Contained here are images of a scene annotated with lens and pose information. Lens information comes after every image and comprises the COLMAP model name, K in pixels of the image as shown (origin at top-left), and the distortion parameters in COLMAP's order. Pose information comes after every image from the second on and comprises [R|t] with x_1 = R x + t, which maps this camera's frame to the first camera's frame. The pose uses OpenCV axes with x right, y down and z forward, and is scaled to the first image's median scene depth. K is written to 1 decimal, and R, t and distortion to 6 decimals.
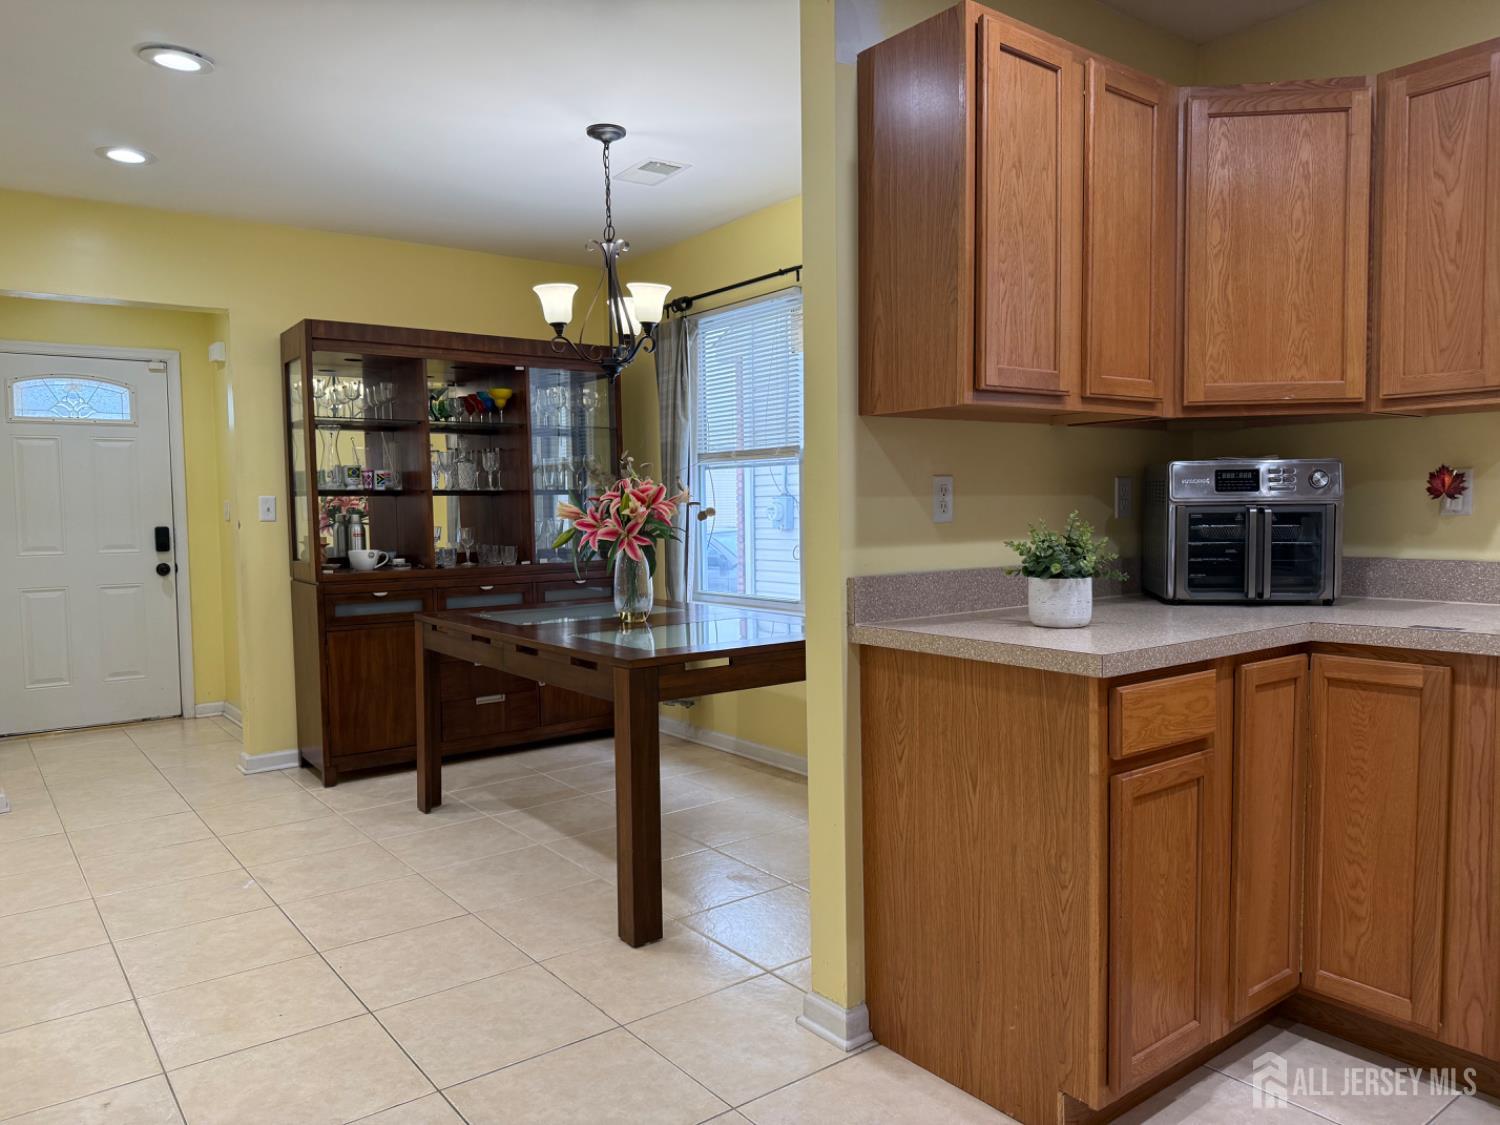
lens RADIAL K [[1049.8, 0, 750.0], [0, 1049.8, 562.5], [0, 0, 1]] dist [0.004044, -0.004626]
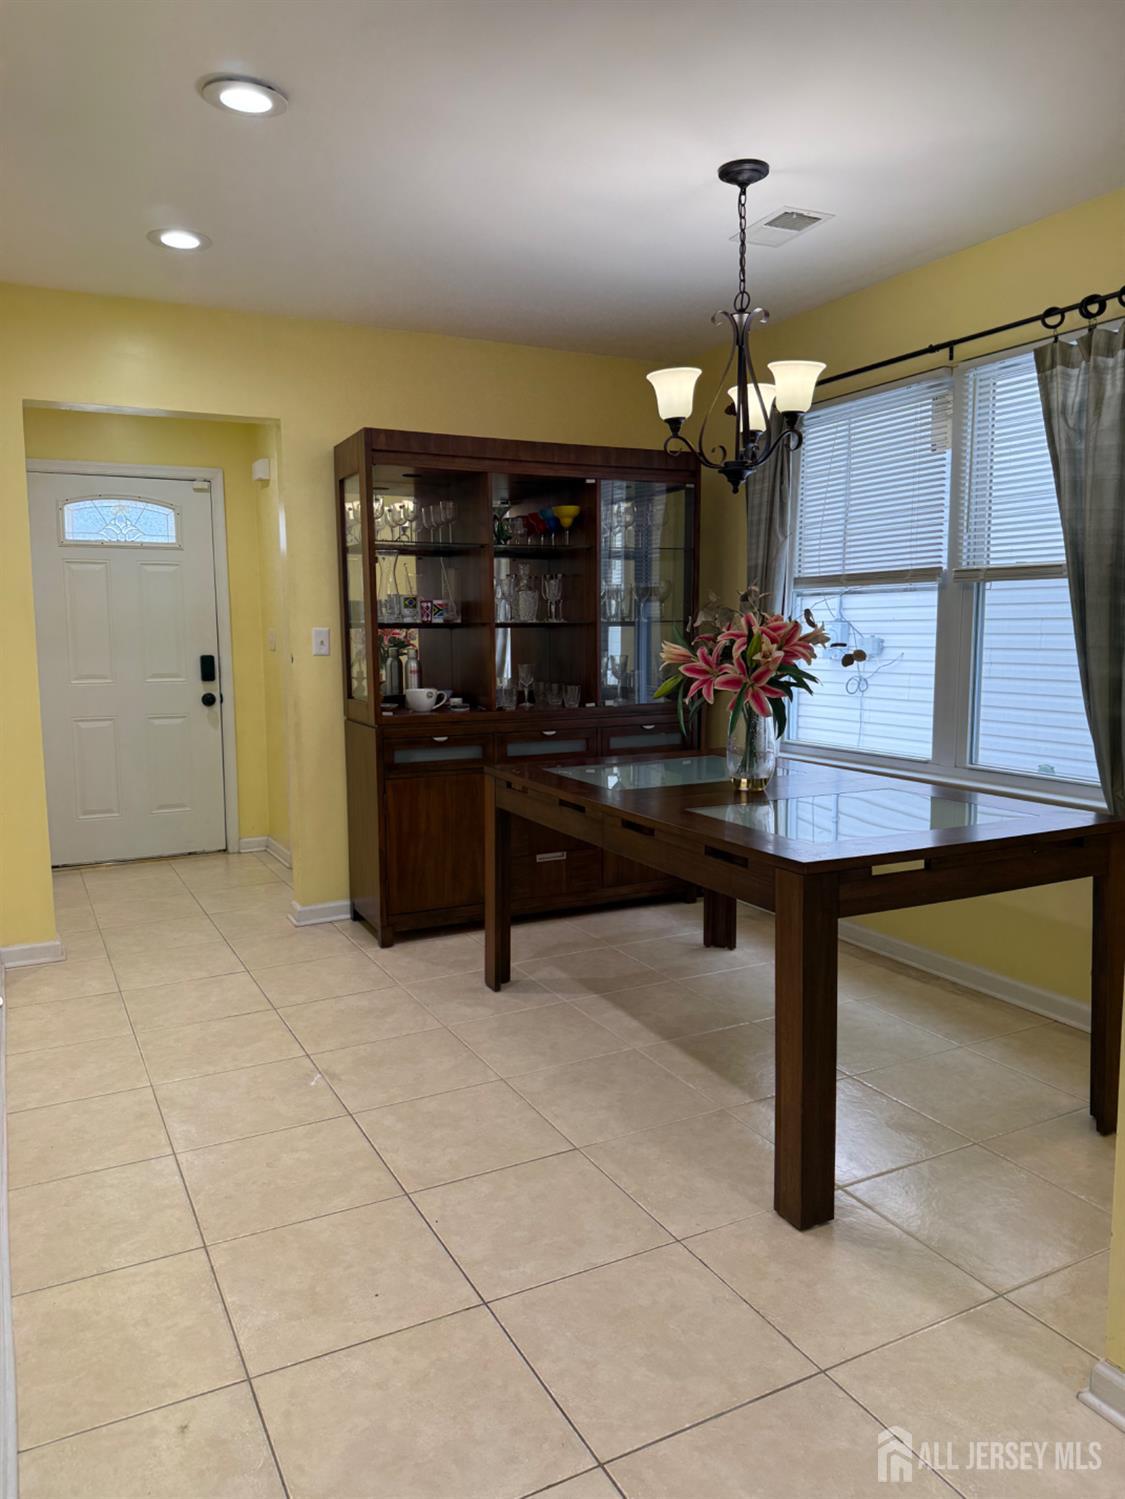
lens RADIAL K [[1058.6, 0, 562.5], [0, 1058.6, 749.5], [0, 0, 1]] dist [0.075074, -0.089919]
pose [[0.984216, 0.030309, -0.174355, -0.153080], [-0.020216, 0.998031, 0.059376, -0.028742], [0.175812, -0.054914, 0.982891, 0.211517]]
